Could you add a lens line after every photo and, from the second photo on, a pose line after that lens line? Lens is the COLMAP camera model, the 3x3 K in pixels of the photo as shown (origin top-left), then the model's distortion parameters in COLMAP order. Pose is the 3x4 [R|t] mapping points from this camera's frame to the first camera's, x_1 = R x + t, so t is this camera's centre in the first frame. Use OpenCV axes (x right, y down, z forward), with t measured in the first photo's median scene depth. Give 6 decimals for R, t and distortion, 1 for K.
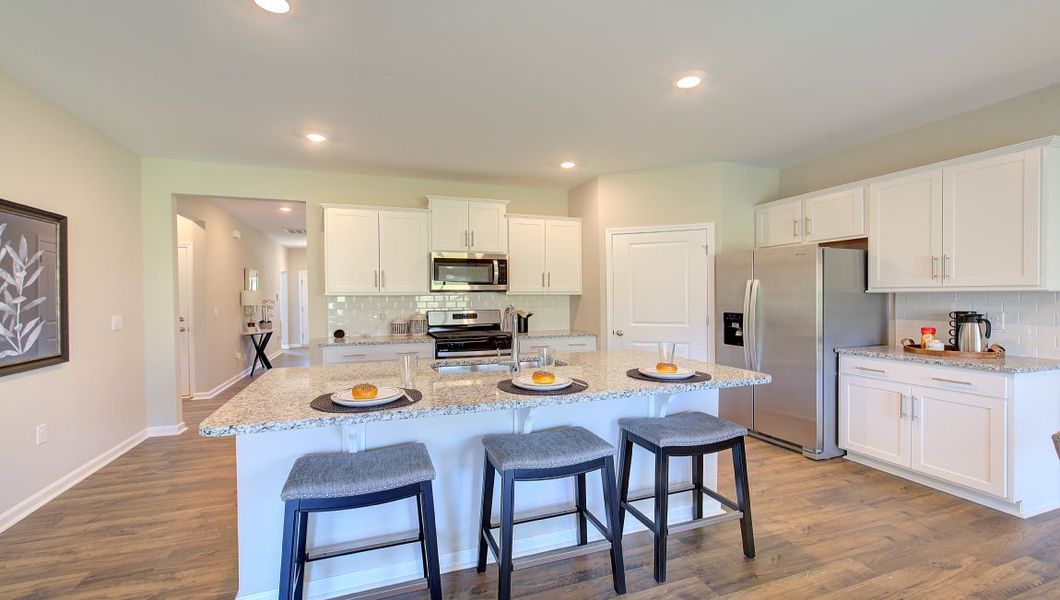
lens RADIAL K [[450.2, 0, 530.0], [0, 450.2, 300.0], [0, 0, 1]] dist [-0.008617, -0.000404]
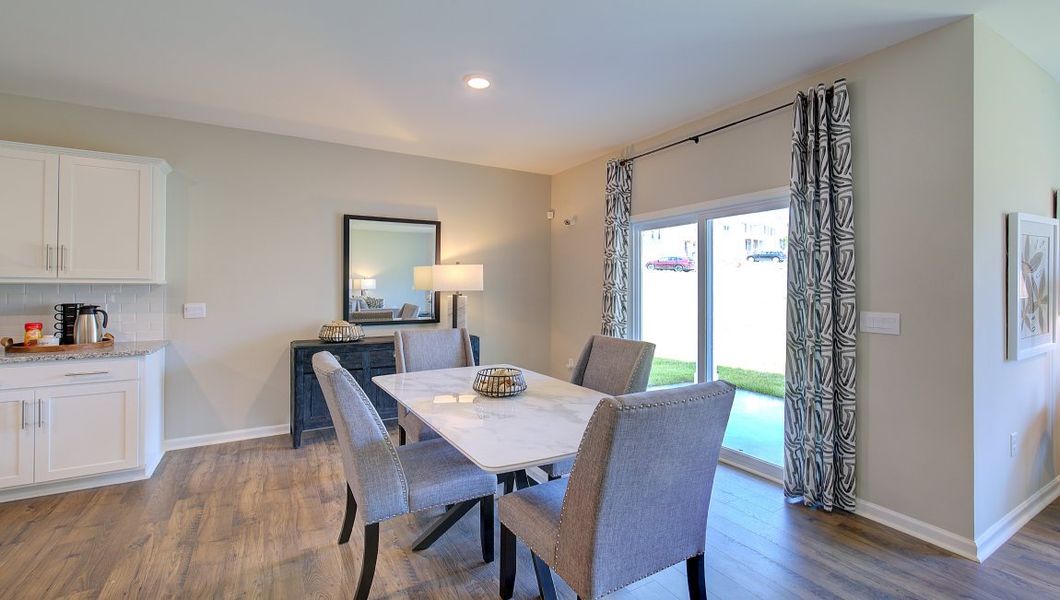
lens RADIAL K [[457.6, 0, 526.7], [0, 457.6, 287.5], [0, 0, 1]] dist [-0.000532, 0.000524]
pose [[-0.180685, 0.003686, 0.983534, -0.212160], [0.007581, 0.999968, -0.002355, -0.000215], [-0.983512, 0.007030, -0.180707, 0.198337]]
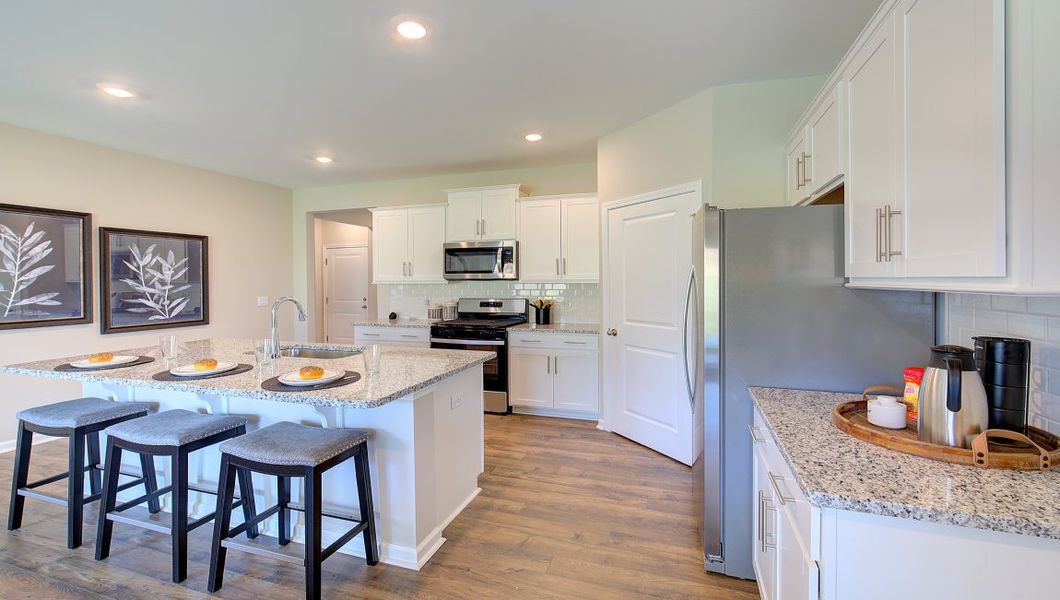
lens RADIAL K [[457.6, 0, 526.7], [0, 457.6, 287.5], [0, 0, 1]] dist [-0.000532, 0.000524]
pose [[0.773807, 0.012485, -0.633299, 1.031334], [-0.005344, 0.999899, 0.013184, -0.028729], [0.633399, -0.006818, 0.773795, 0.478483]]
